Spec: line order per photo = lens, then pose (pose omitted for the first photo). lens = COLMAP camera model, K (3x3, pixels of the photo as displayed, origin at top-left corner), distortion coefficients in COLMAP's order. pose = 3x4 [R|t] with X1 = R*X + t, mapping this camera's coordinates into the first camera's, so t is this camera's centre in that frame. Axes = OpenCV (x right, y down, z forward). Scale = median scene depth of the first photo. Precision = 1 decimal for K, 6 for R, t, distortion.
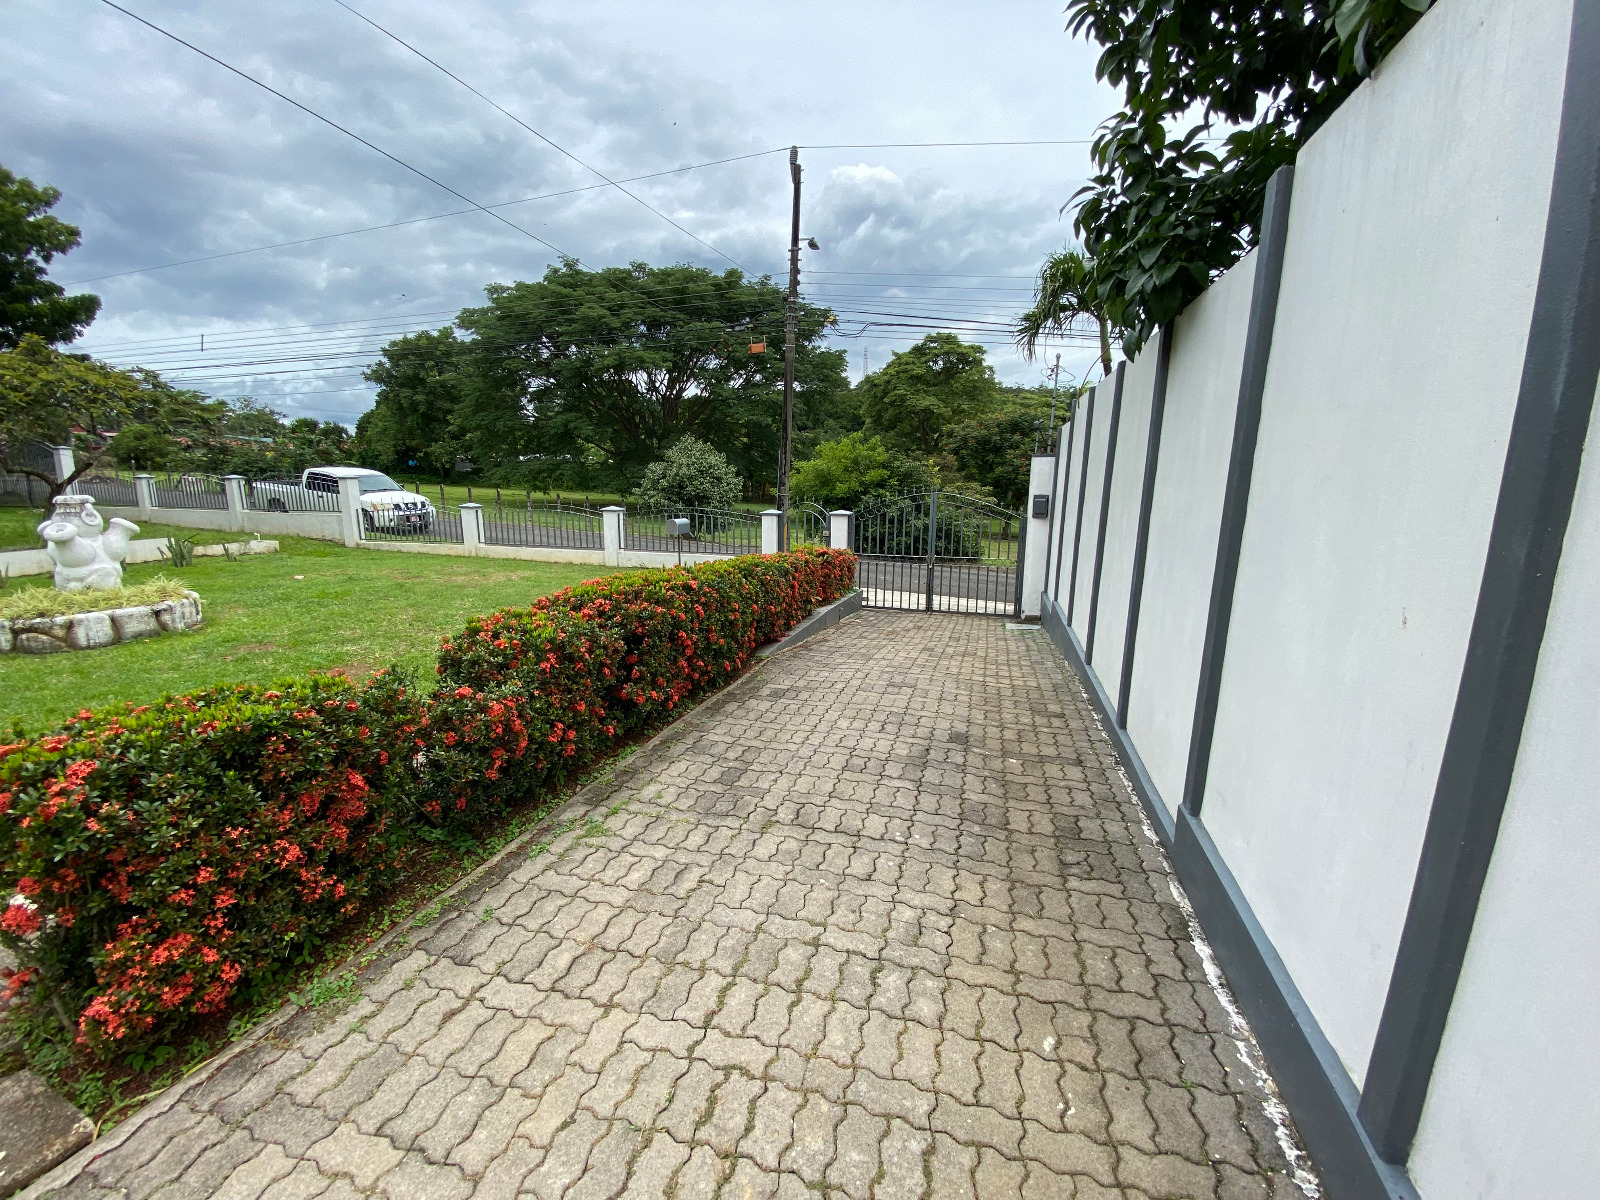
lens RADIAL K [[640.8, 0, 783.0], [0, 640.8, 601.2], [0, 0, 1]] dist [0.034743, -0.028692]
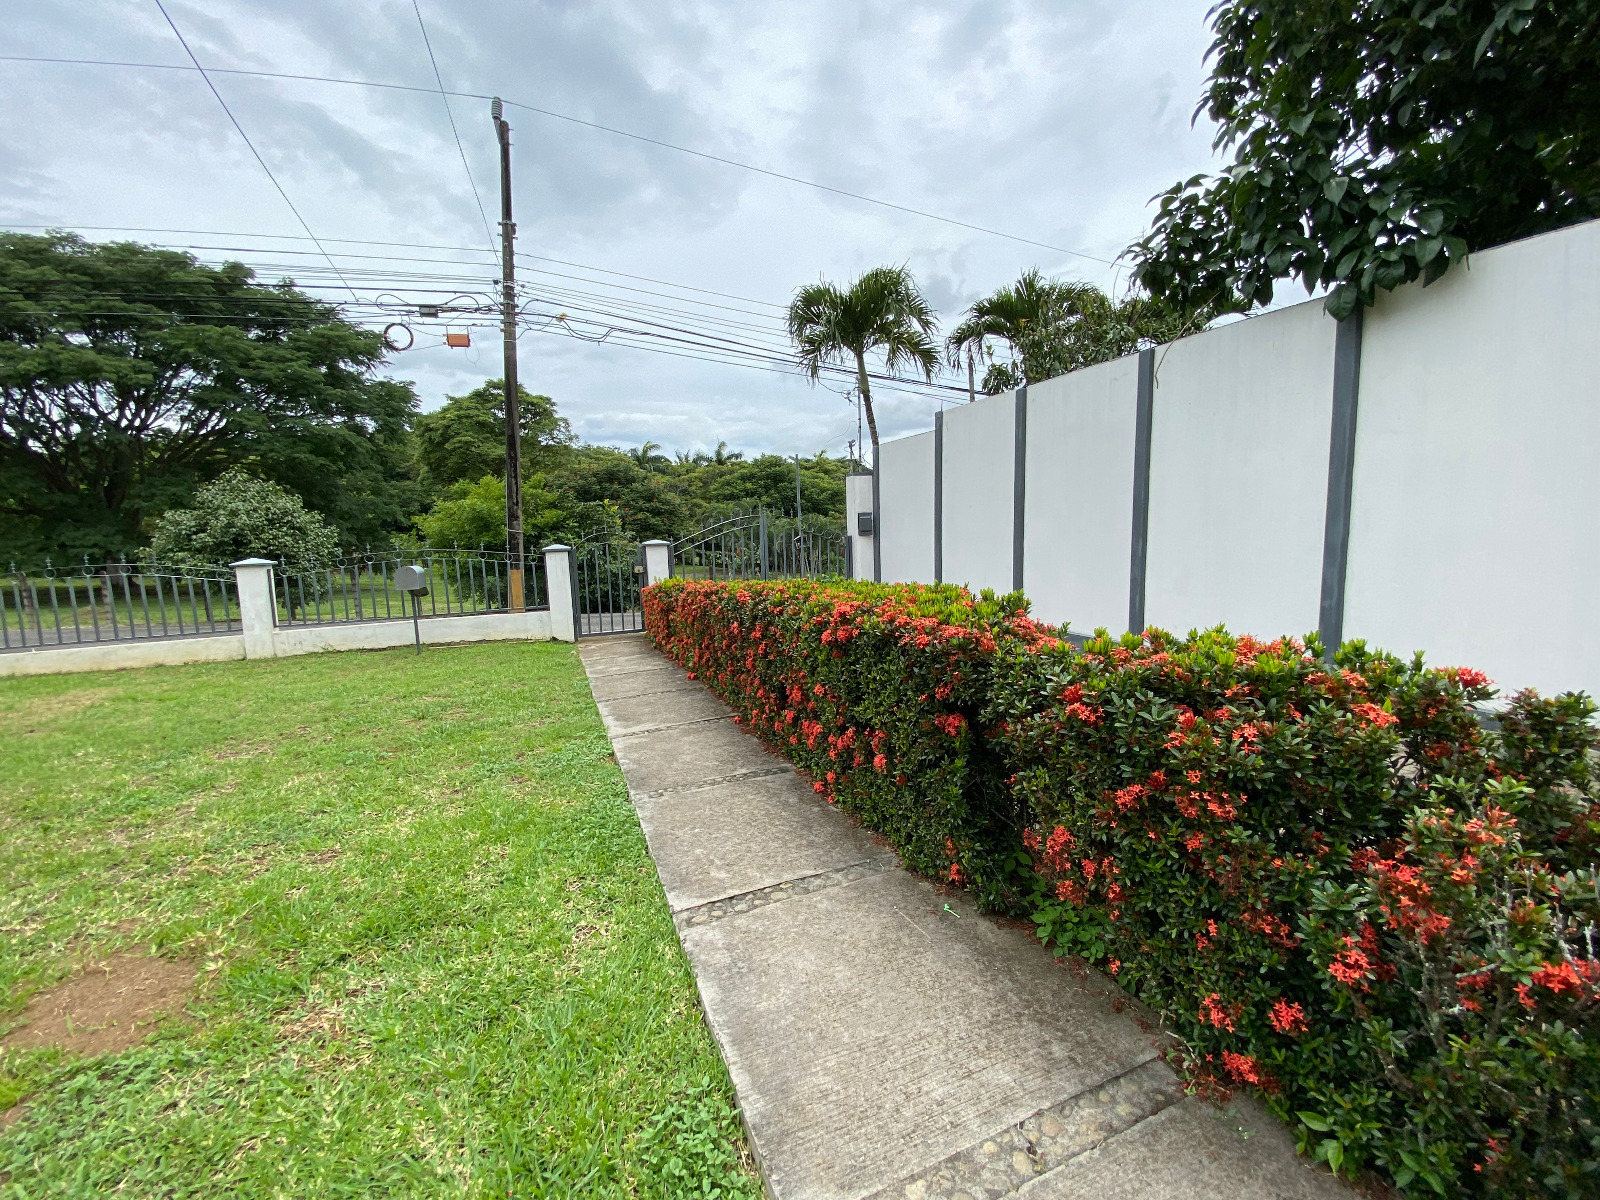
lens RADIAL K [[640.8, 0, 783.0], [0, 640.8, 601.2], [0, 0, 1]] dist [0.034743, -0.028692]
pose [[0.781829, -0.105551, 0.614494, -0.082283], [0.157215, 0.987094, -0.030475, -0.004067], [-0.603346, 0.120434, 0.788333, 0.075016]]
